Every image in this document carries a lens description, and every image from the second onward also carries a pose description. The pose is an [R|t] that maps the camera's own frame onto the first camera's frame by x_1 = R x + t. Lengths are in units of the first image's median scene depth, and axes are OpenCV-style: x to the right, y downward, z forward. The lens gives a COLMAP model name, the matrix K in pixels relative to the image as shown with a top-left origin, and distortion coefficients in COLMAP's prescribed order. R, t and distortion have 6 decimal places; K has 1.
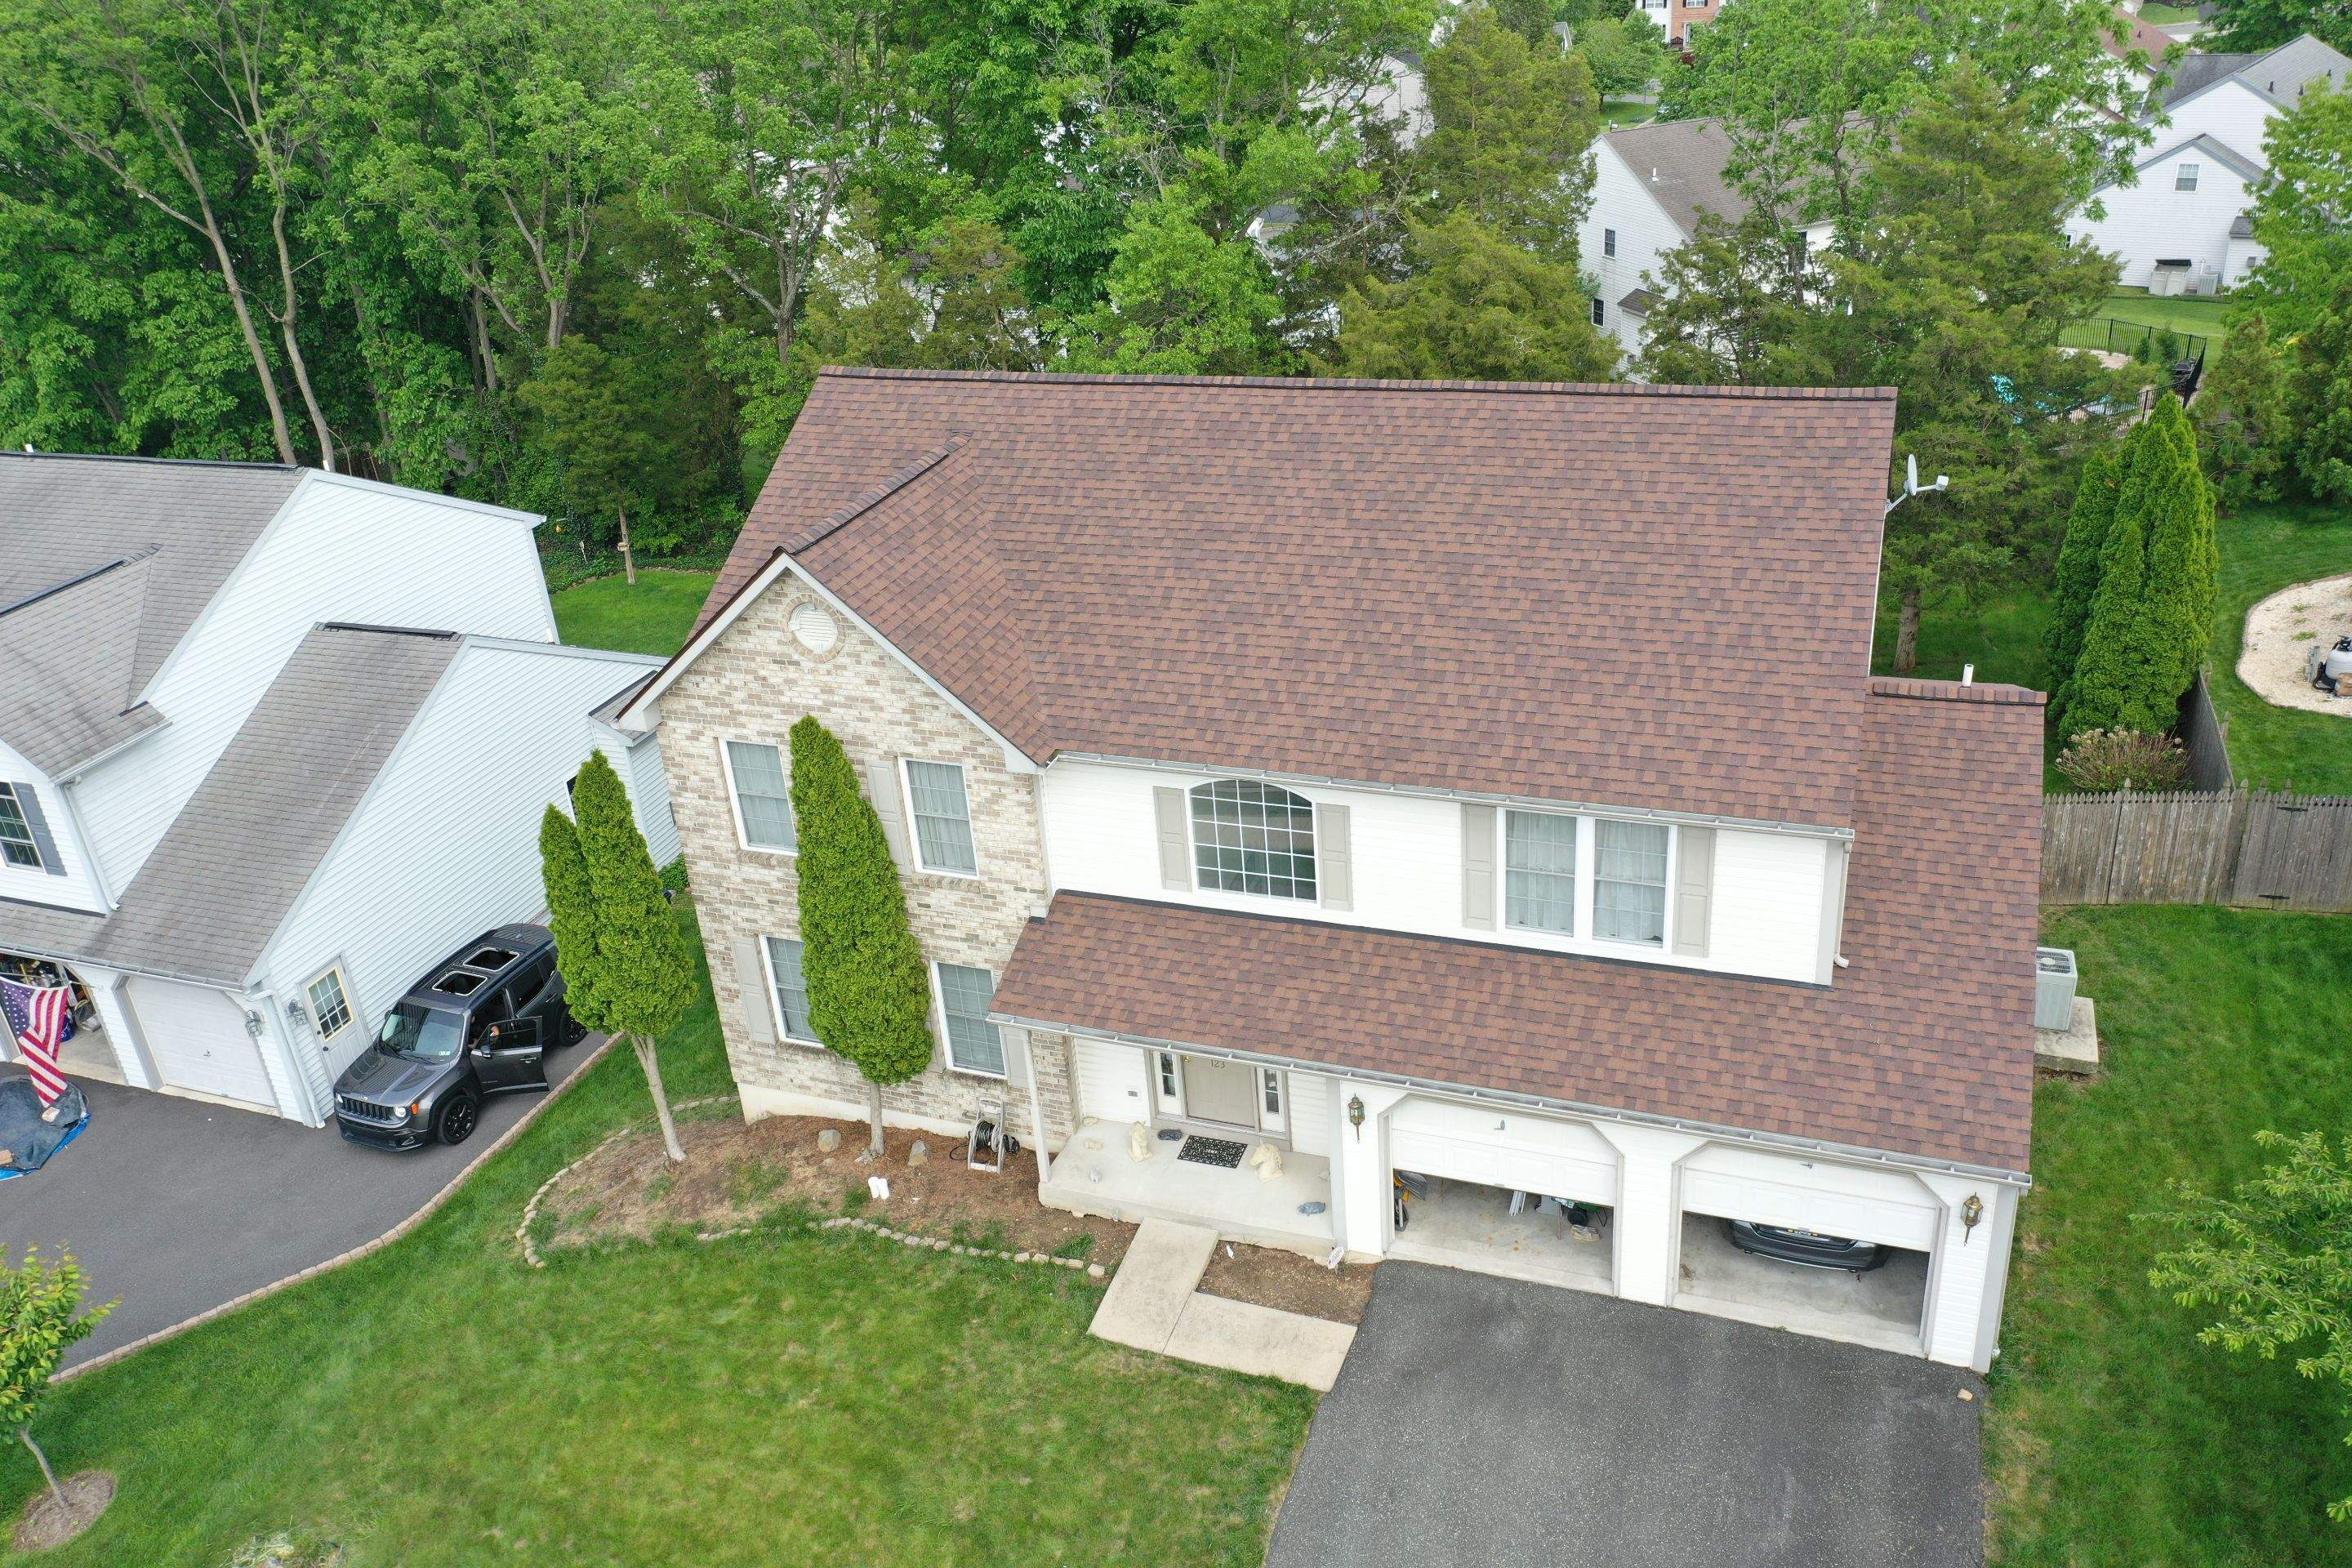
lens RADIAL K [[1861.4, 0, 1176.0], [0, 1861.4, 784.0], [0, 0, 1]] dist [0.008184, 0.006120]
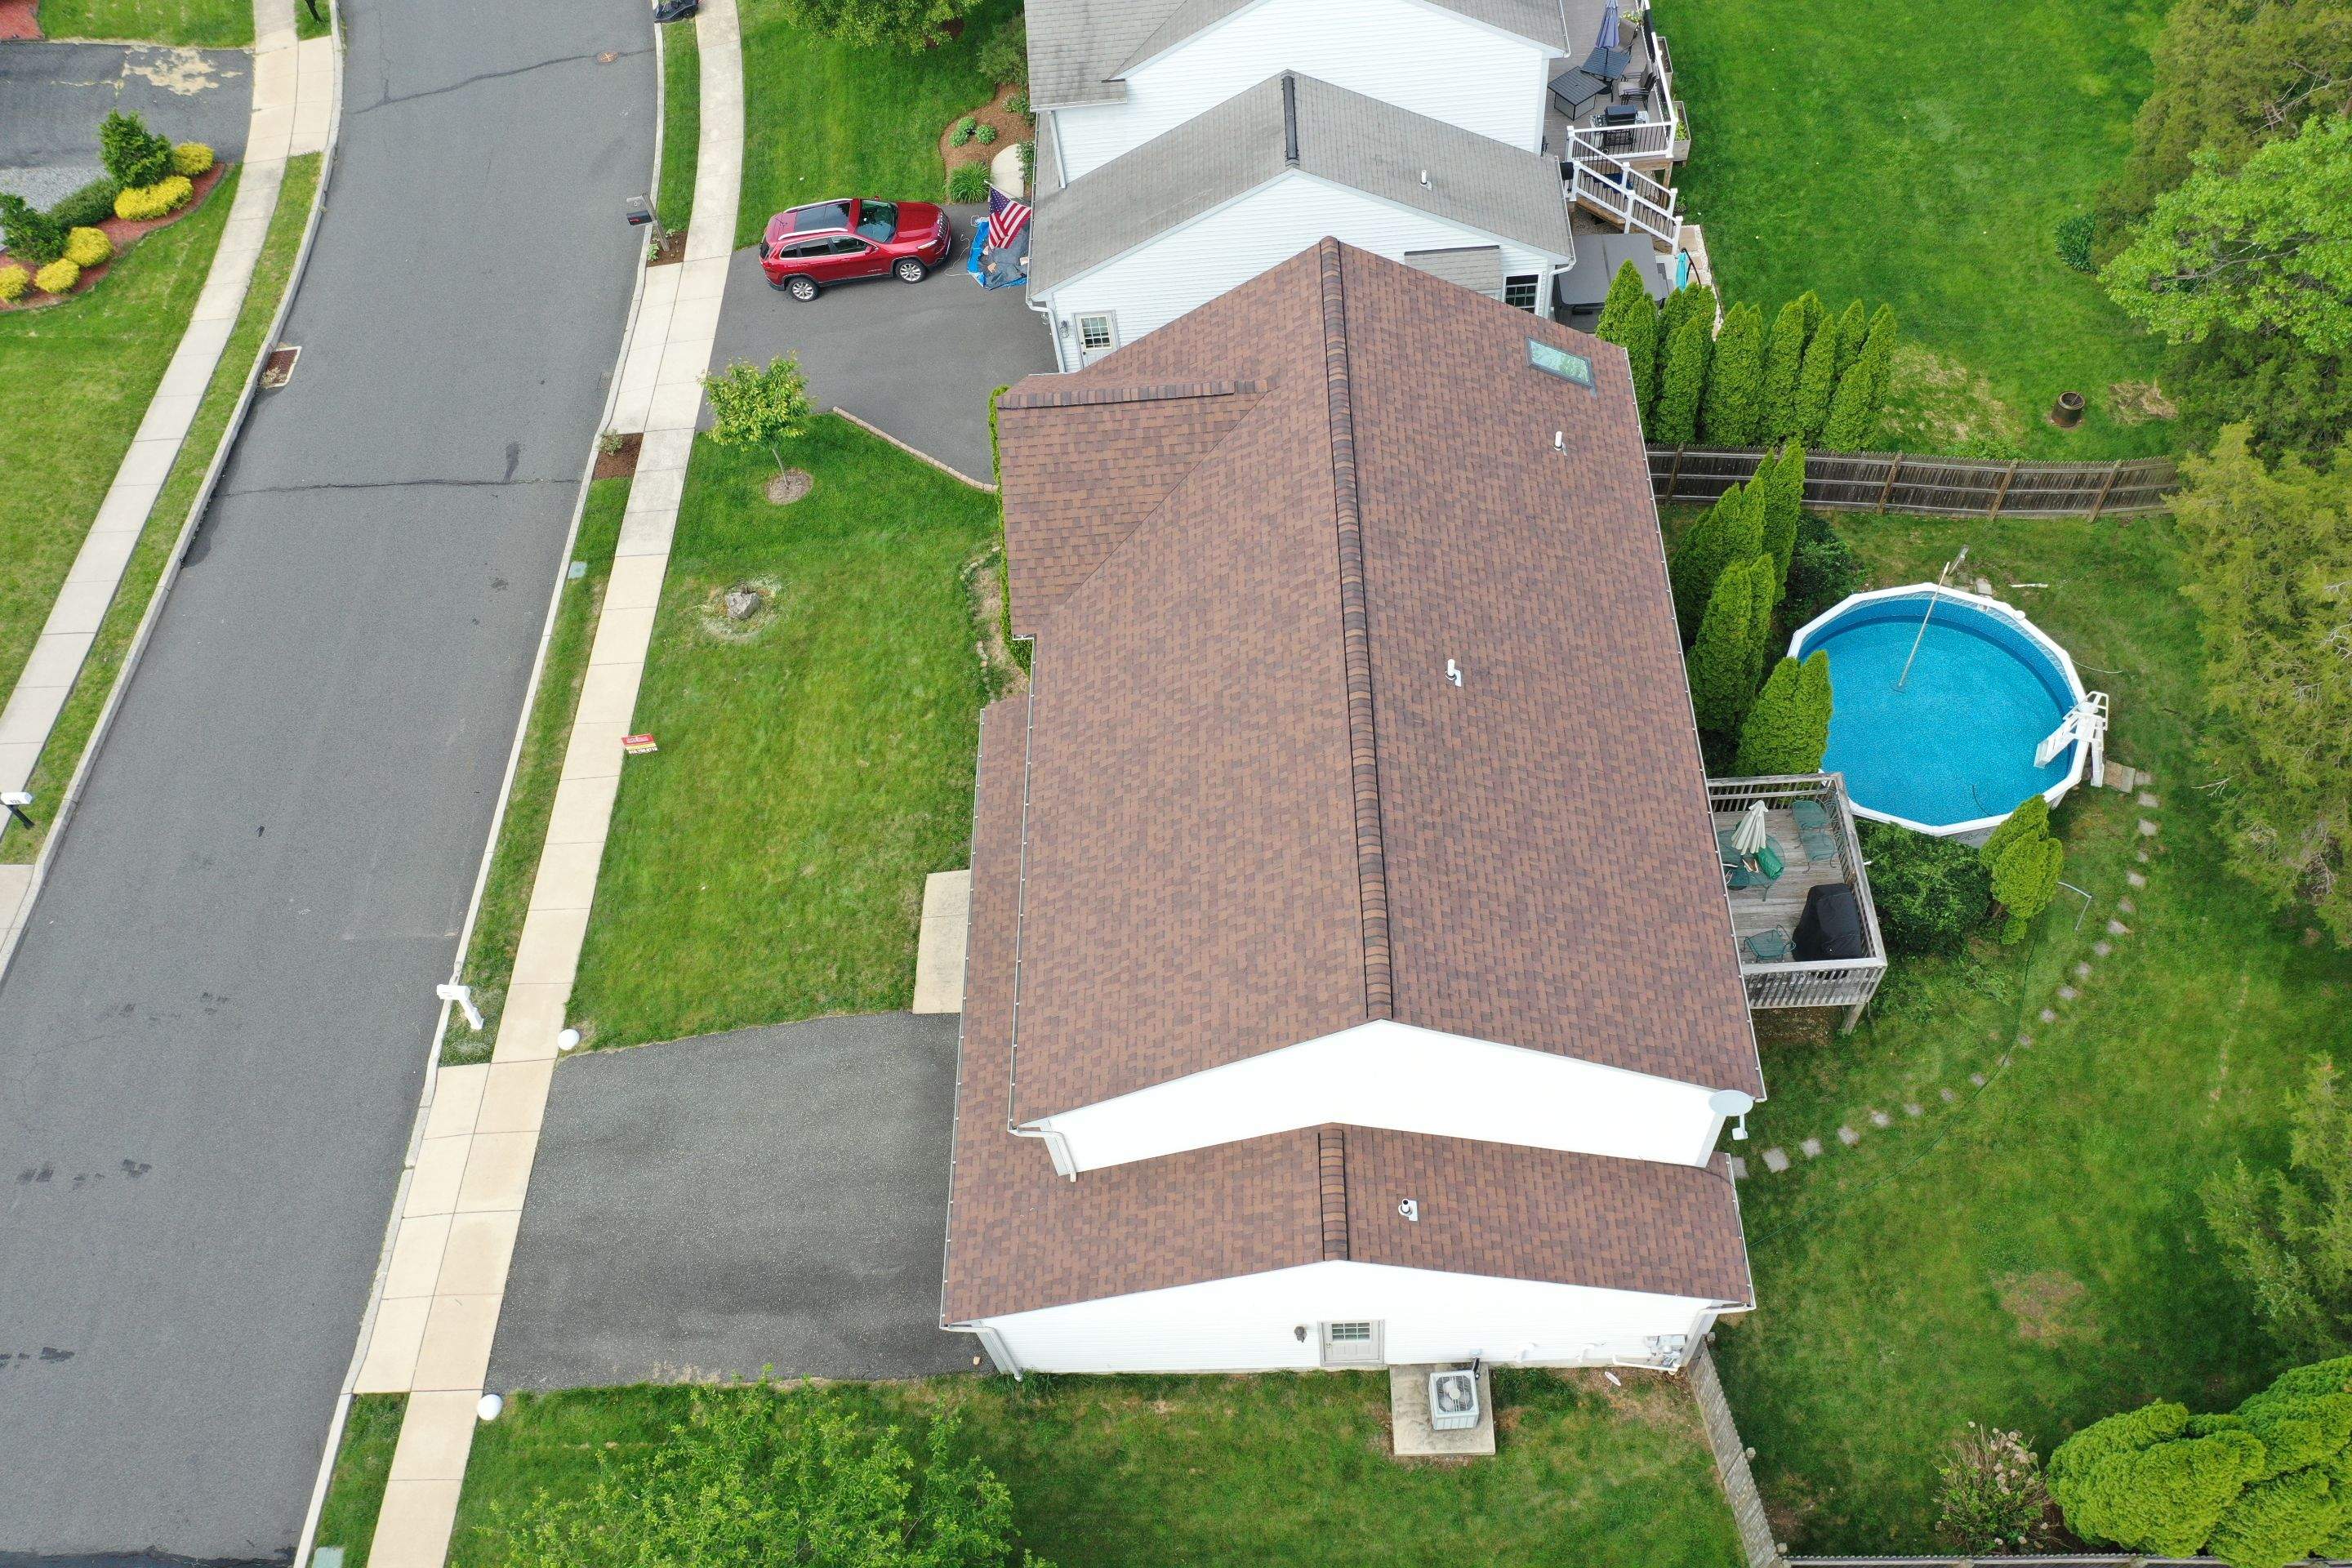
lens RADIAL K [[1861.4, 0, 1176.0], [0, 1861.4, 784.0], [0, 0, 1]] dist [0.008184, 0.006120]
pose [[0.361362, 0.807523, -0.466181, 0.687140], [-0.358974, 0.581914, 0.729736, -0.966937], [0.860555, -0.096352, 0.500161, 0.341172]]
